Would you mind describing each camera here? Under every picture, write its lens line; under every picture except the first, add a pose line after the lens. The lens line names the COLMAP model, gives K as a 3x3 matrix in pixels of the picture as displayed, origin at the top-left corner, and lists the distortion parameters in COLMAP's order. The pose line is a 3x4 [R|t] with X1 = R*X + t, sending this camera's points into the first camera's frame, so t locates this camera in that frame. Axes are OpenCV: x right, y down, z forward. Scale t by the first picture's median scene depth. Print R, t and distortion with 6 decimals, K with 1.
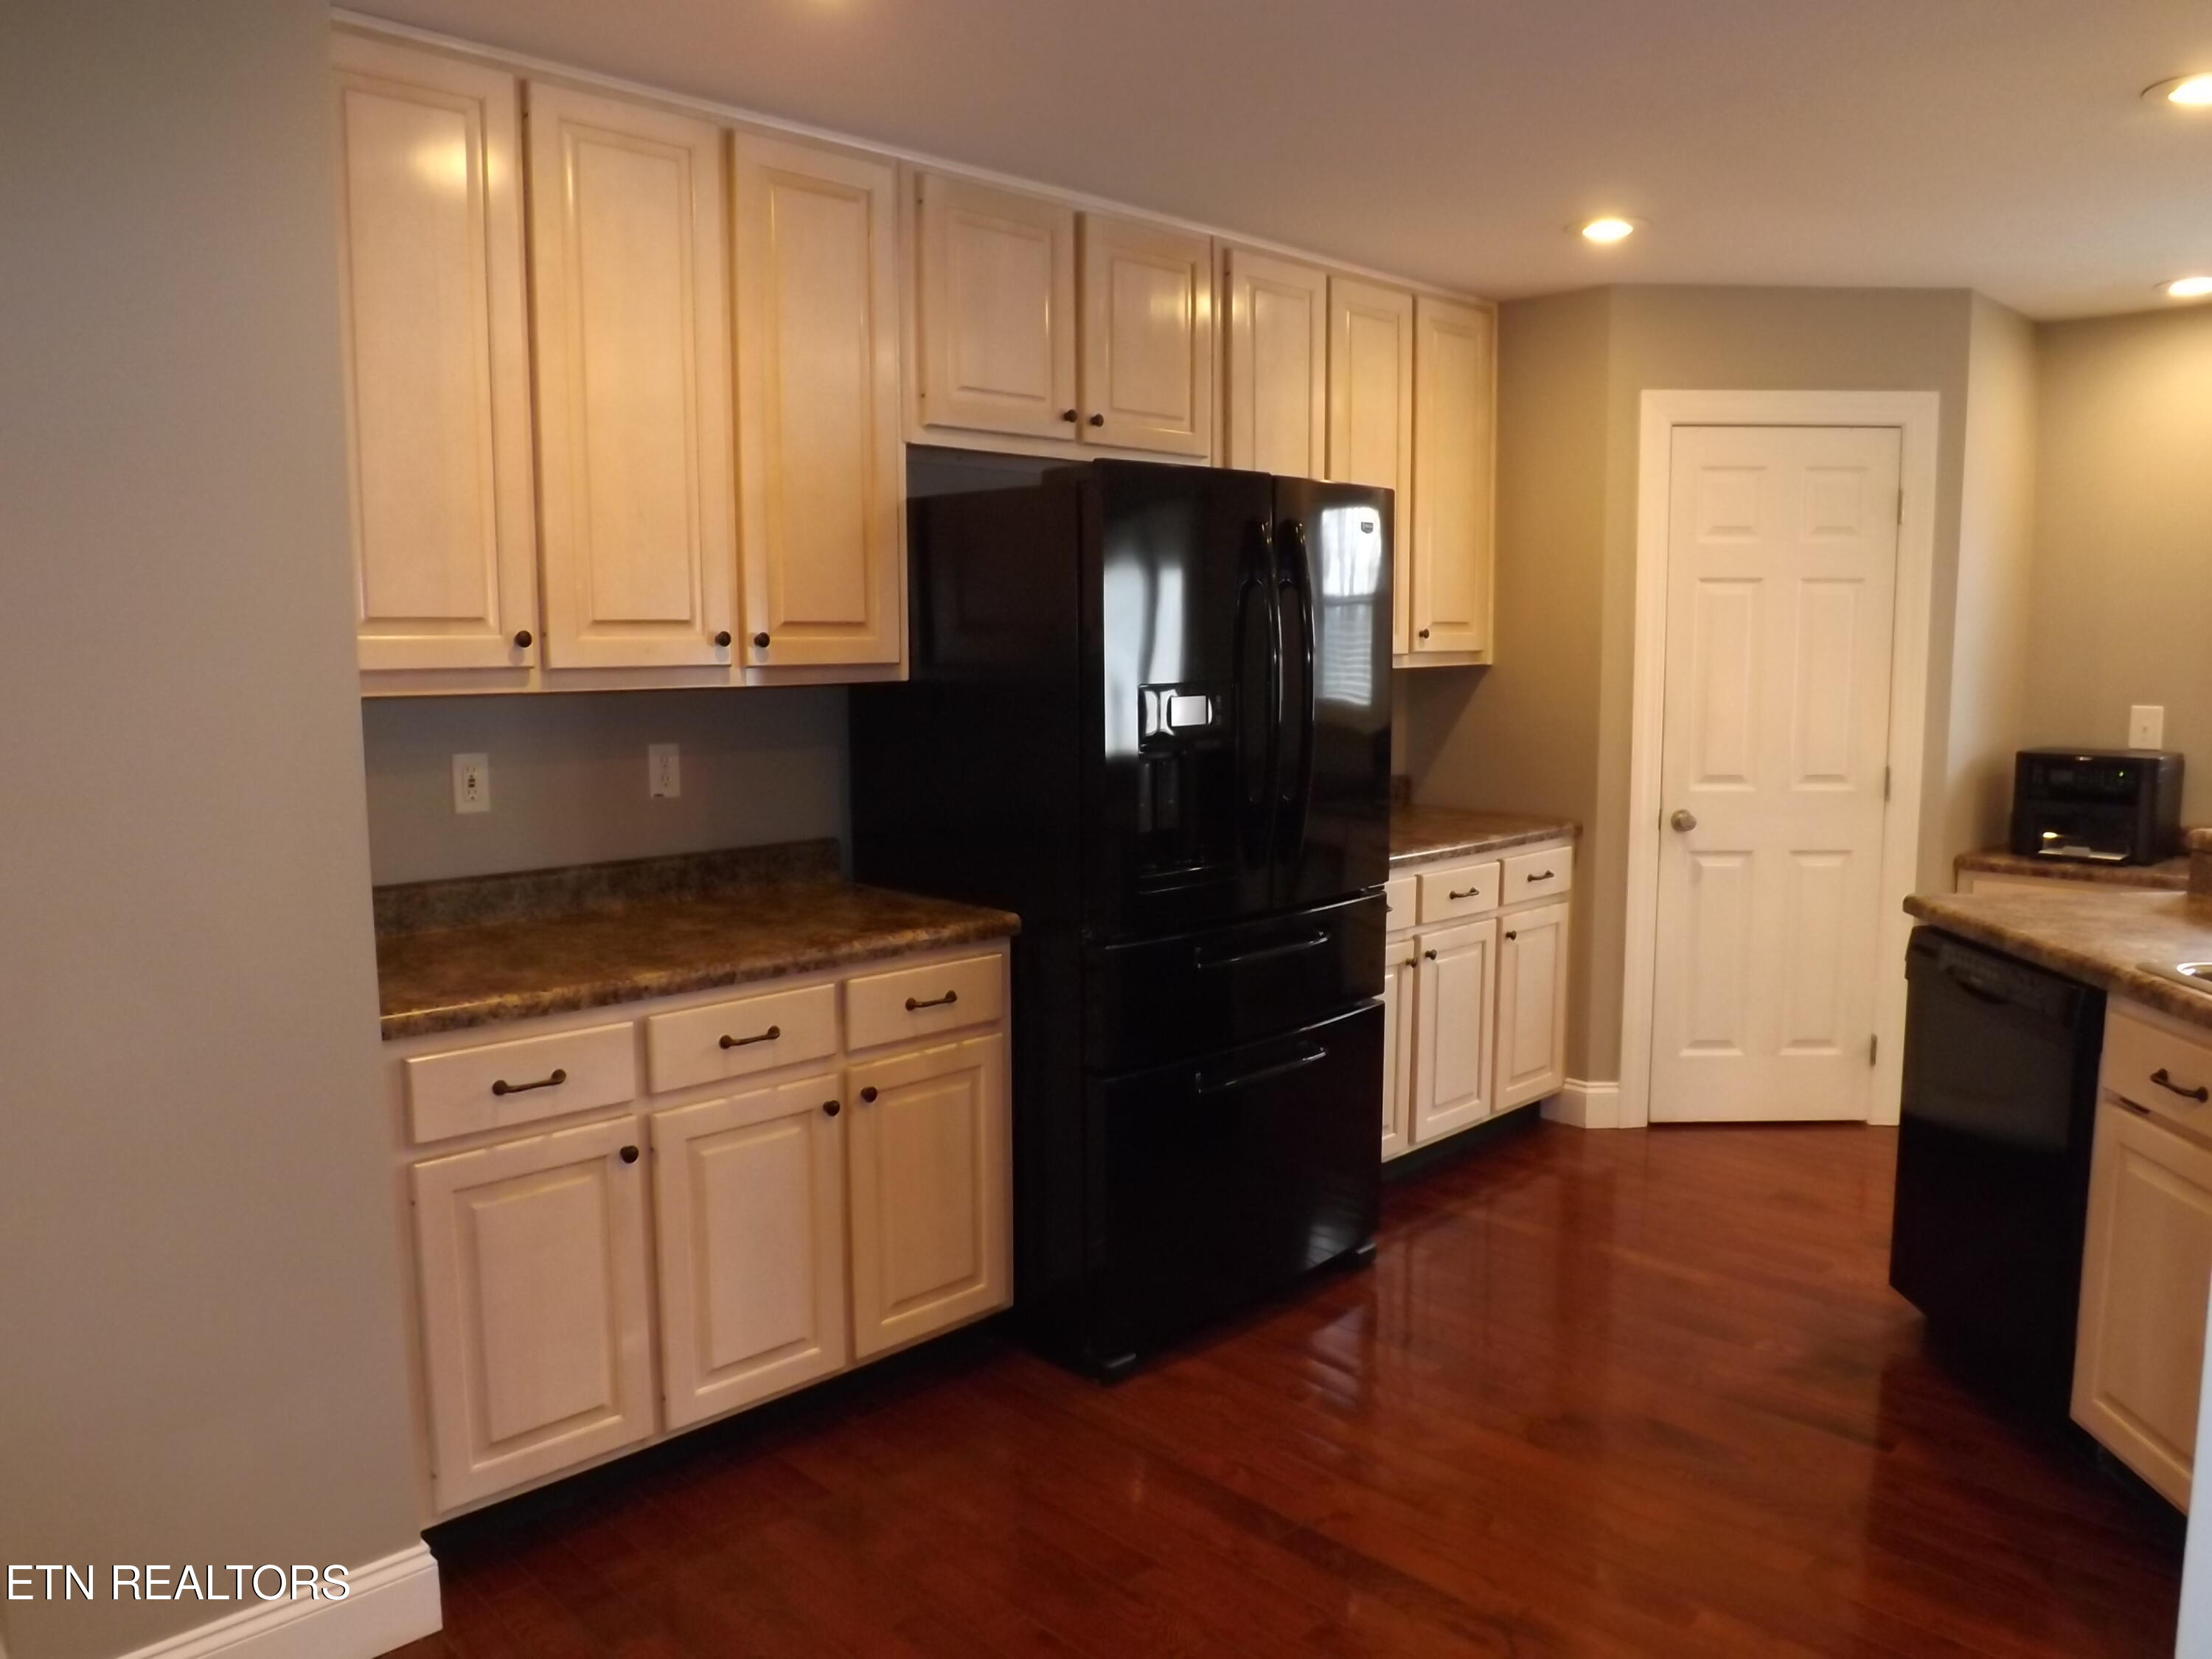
lens RADIAL K [[1601.4, 0, 1100.0], [0, 1601.4, 840.3], [0, 0, 1]] dist [-0.054623, 0.000848]
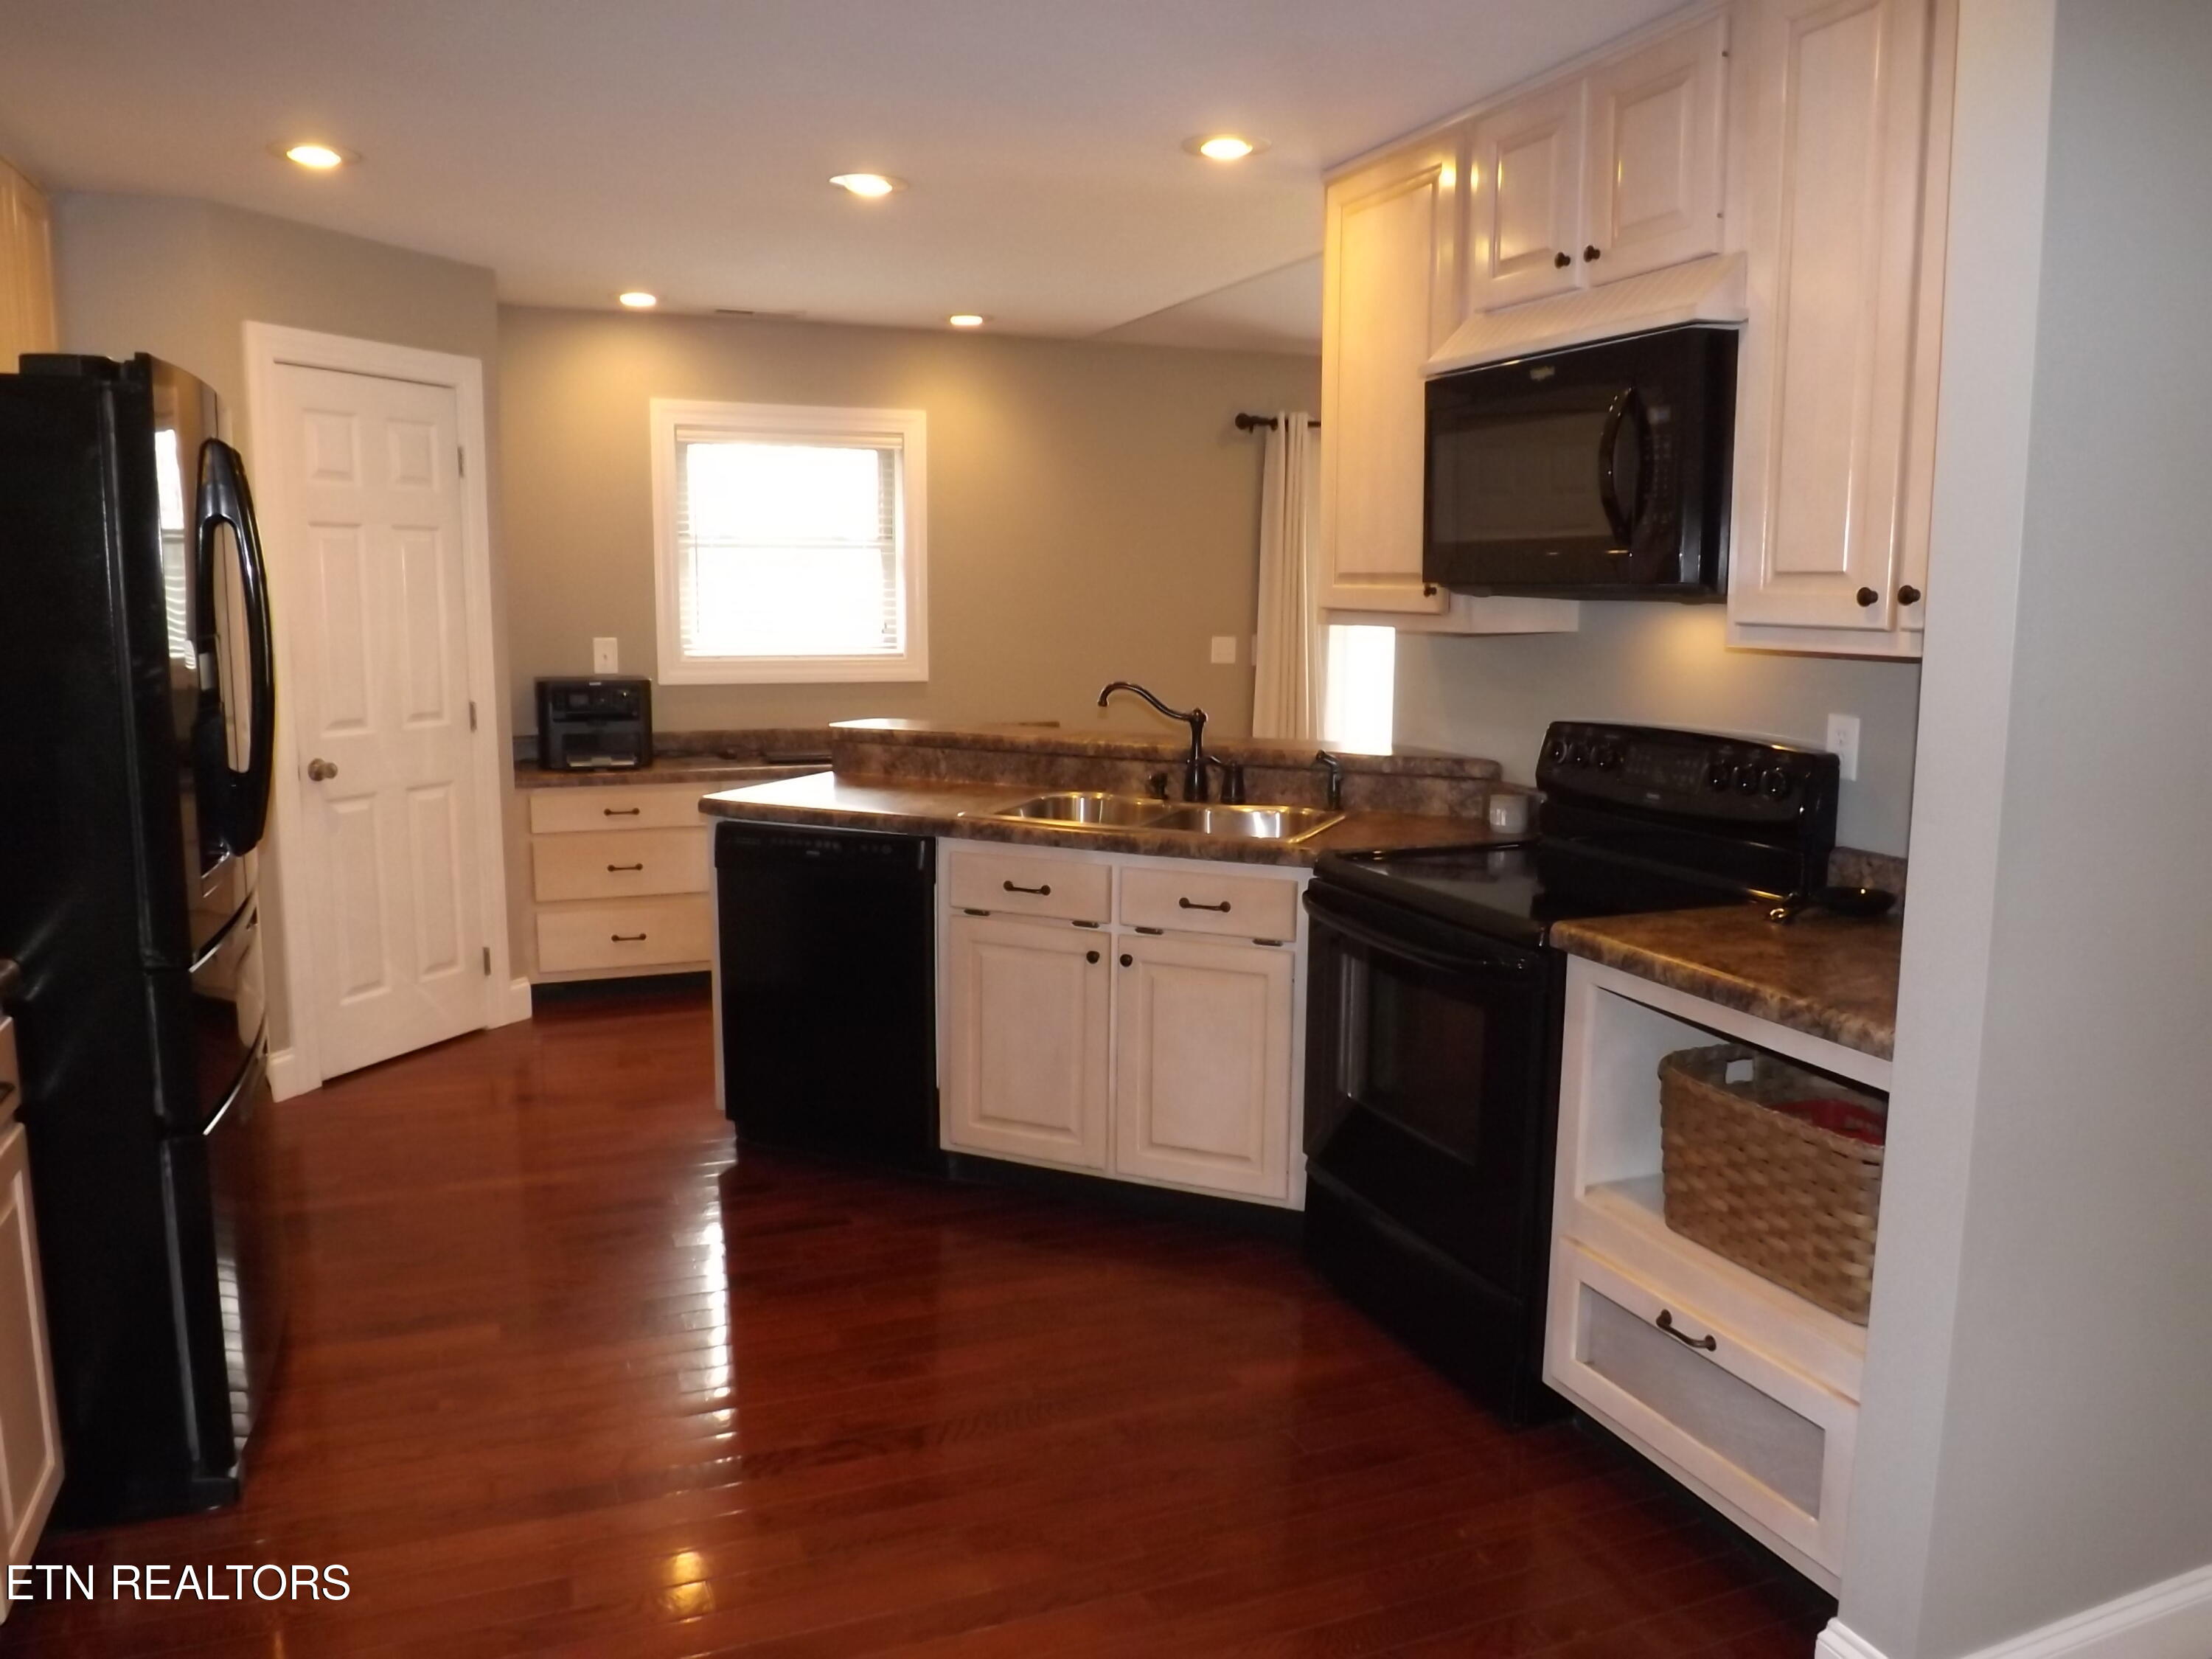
lens RADIAL K [[1601.4, 0, 1100.0], [0, 1601.4, 840.3], [0, 0, 1]] dist [-0.054623, 0.000848]
pose [[0.374587, -0.137542, 0.916933, -0.357702], [0.103889, 0.988935, 0.105902, -0.022612], [-0.921353, 0.055589, 0.384731, 0.183904]]
